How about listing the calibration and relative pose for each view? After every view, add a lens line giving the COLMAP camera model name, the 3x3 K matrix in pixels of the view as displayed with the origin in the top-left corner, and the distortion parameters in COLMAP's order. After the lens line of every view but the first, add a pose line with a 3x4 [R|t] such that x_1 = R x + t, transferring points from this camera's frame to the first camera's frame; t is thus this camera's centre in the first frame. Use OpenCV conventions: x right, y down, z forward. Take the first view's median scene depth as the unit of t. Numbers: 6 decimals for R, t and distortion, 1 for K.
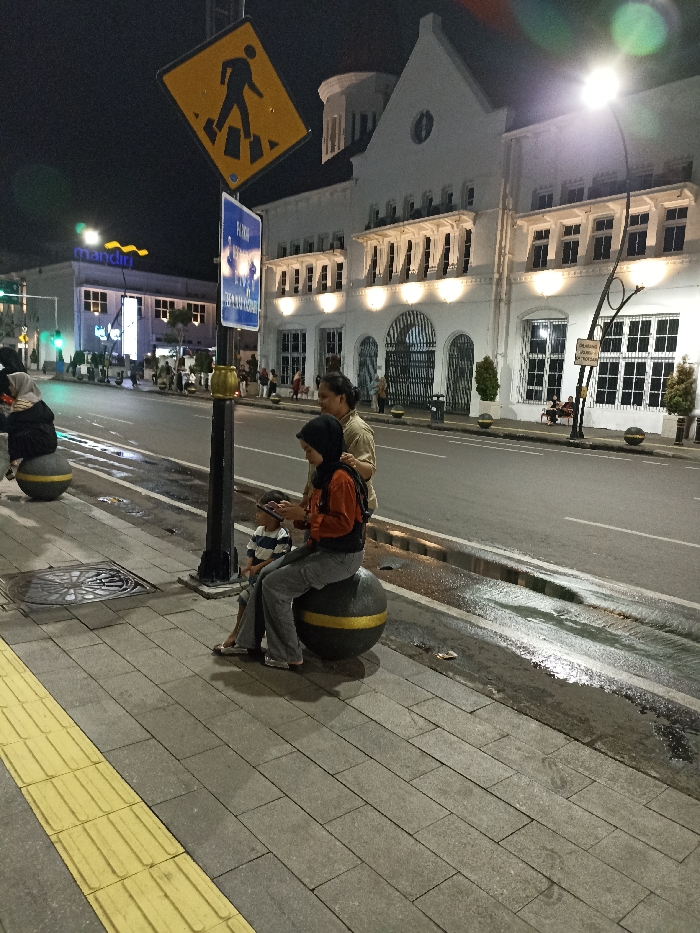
lens RADIAL K [[618.6, 0, 350.4], [0, 618.6, 471.3], [0, 0, 1]] dist [0.057237, 0.000507]
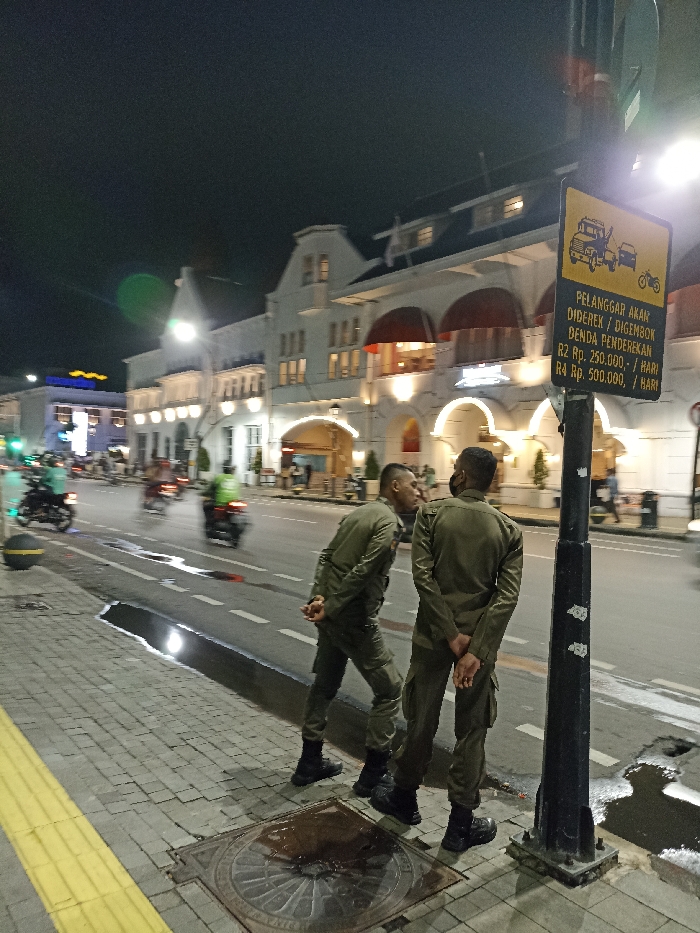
lens RADIAL K [[683.8, 0, 350.0], [0, 683.8, 466.5], [0, 0, 1]] dist [0.084987, -0.087209]
pose [[0.994291, -0.033815, -0.101203, 0.342146], [0.018146, 0.988228, -0.151911, 0.073620], [0.105149, 0.149208, 0.983199, -0.369307]]
